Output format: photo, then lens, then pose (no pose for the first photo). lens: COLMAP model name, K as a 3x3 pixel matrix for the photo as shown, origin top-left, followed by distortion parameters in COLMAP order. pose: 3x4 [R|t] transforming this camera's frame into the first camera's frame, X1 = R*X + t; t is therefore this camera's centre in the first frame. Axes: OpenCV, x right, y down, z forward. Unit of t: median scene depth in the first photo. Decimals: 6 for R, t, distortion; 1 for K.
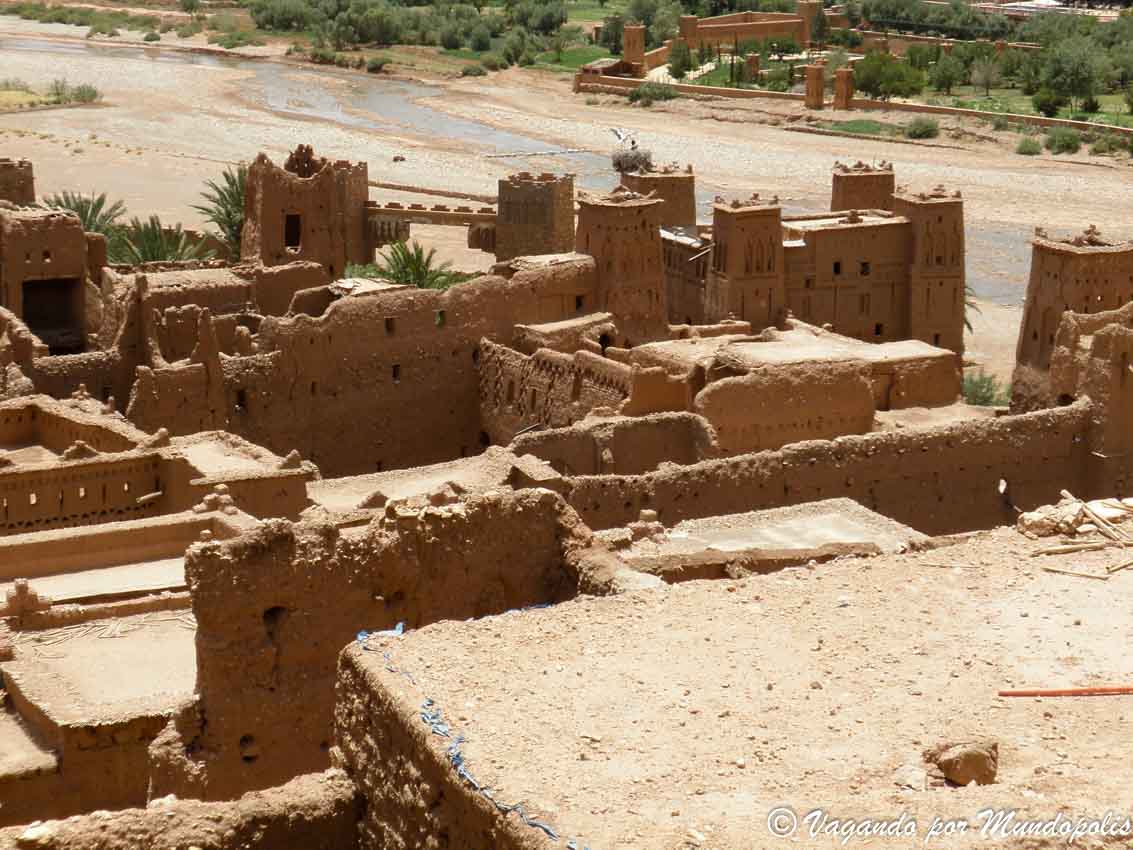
lens RADIAL K [[2569.7, 0, 566.5], [0, 2569.7, 425.0], [0, 0, 1]] dist [0.003149, -0.389163]
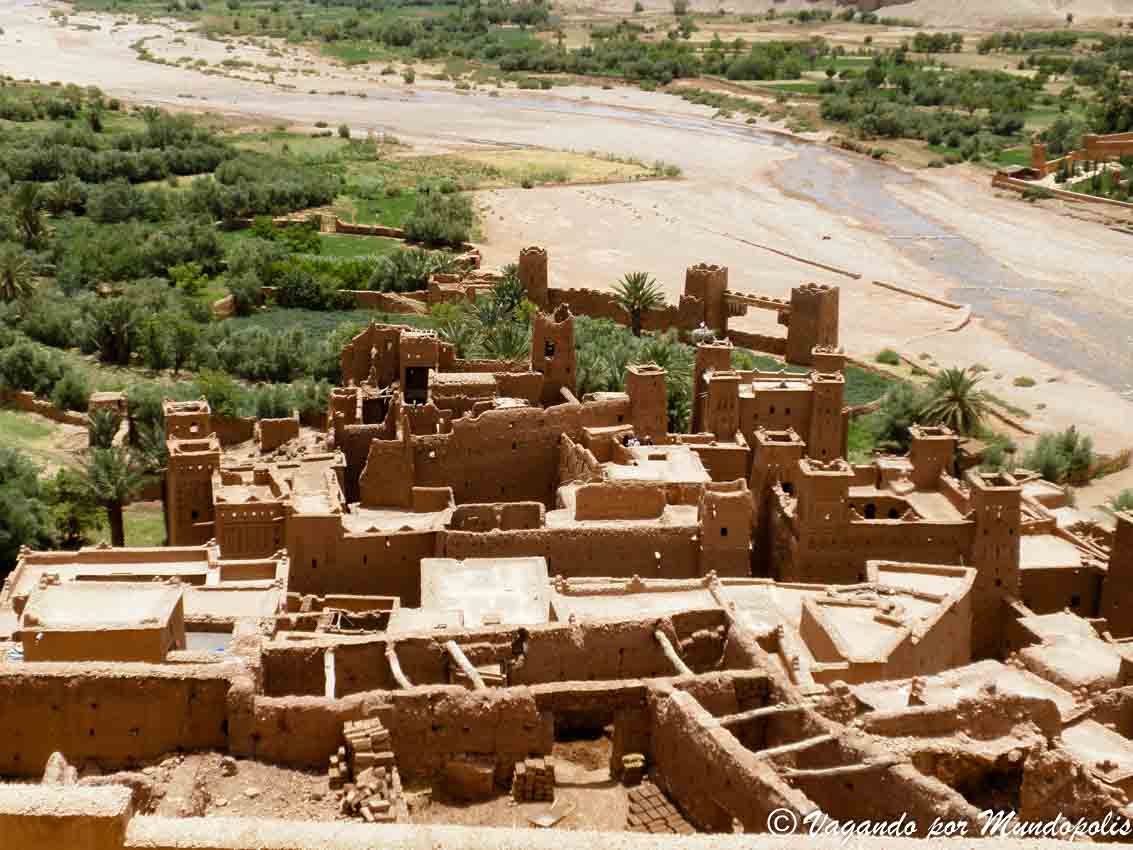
lens RADIAL K [[2283.1, 0, 566.5], [0, 2283.1, 425.0], [0, 0, 1]] dist [0.003955, -0.060113]
pose [[0.898251, 0.128277, -0.420344, 0.364138], [-0.088657, 0.989681, 0.112568, -0.121179], [0.430447, -0.063848, 0.900355, -0.325263]]
